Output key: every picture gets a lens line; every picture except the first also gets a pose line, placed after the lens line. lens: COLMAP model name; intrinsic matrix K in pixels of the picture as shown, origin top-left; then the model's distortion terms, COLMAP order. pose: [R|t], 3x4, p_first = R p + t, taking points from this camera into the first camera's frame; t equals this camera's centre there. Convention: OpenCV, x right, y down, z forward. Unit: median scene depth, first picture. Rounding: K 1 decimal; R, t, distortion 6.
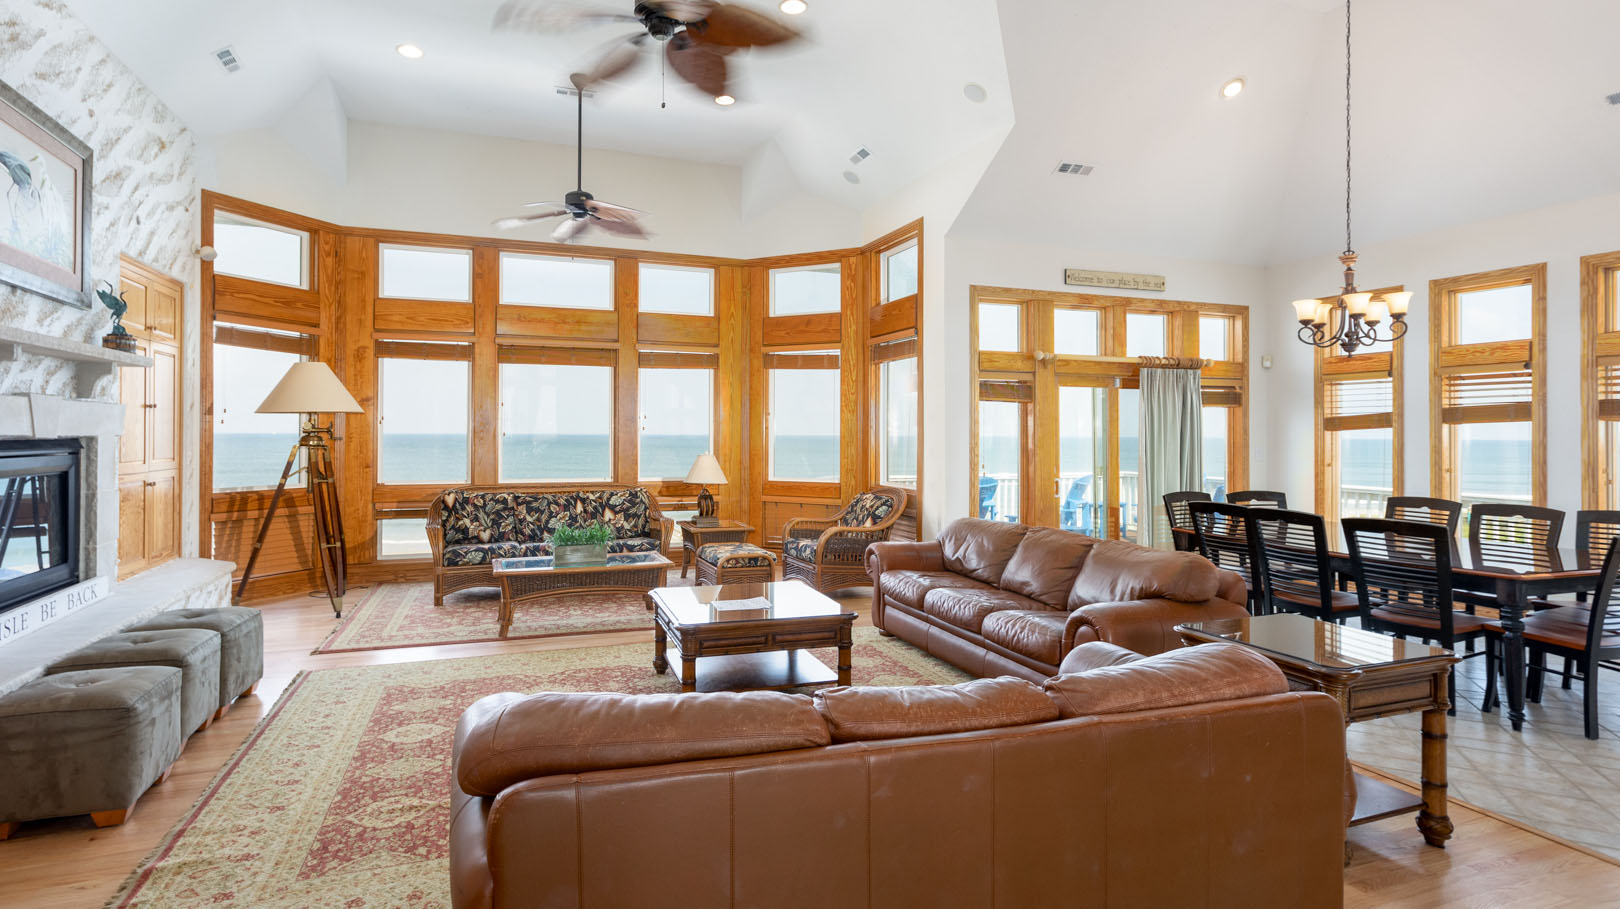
lens RADIAL K [[853.8, 0, 806.2], [0, 853.8, 444.6], [0, 0, 1]] dist [0.000396, -0.000220]
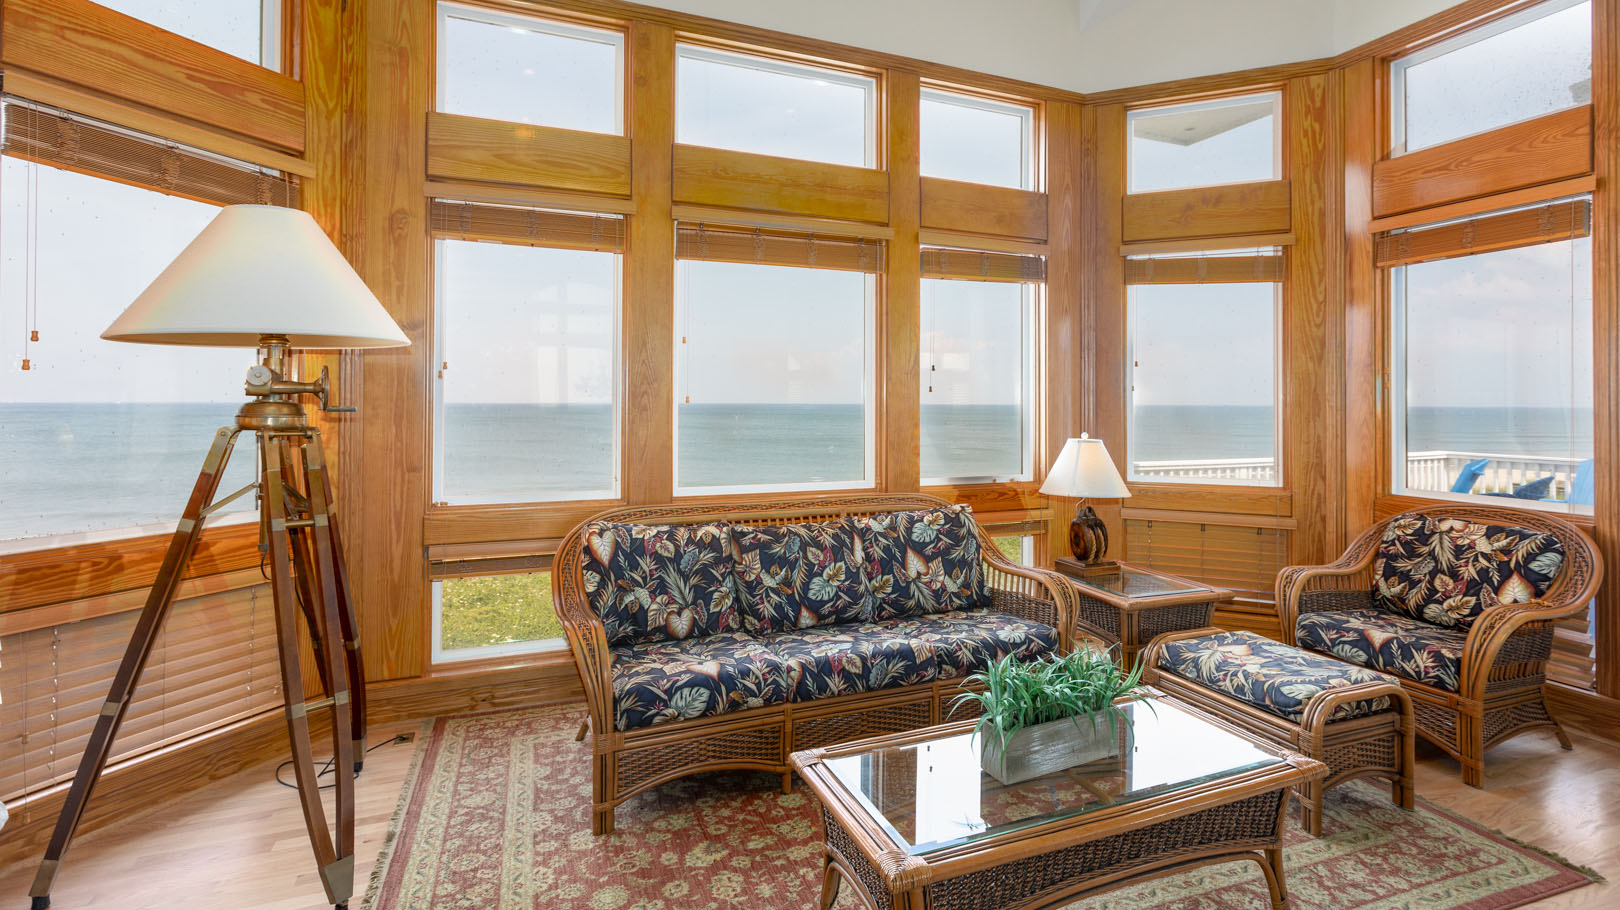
lens RADIAL K [[766.0, 0, 831.0], [0, 766.0, 407.9], [0, 0, 1]] dist [-0.004053, 0.000673]
pose [[0.998769, -0.001355, 0.049592, -0.306286], [0.001645, 0.999982, -0.005807, -0.004946], [-0.049583, 0.005881, 0.998753, 0.572052]]
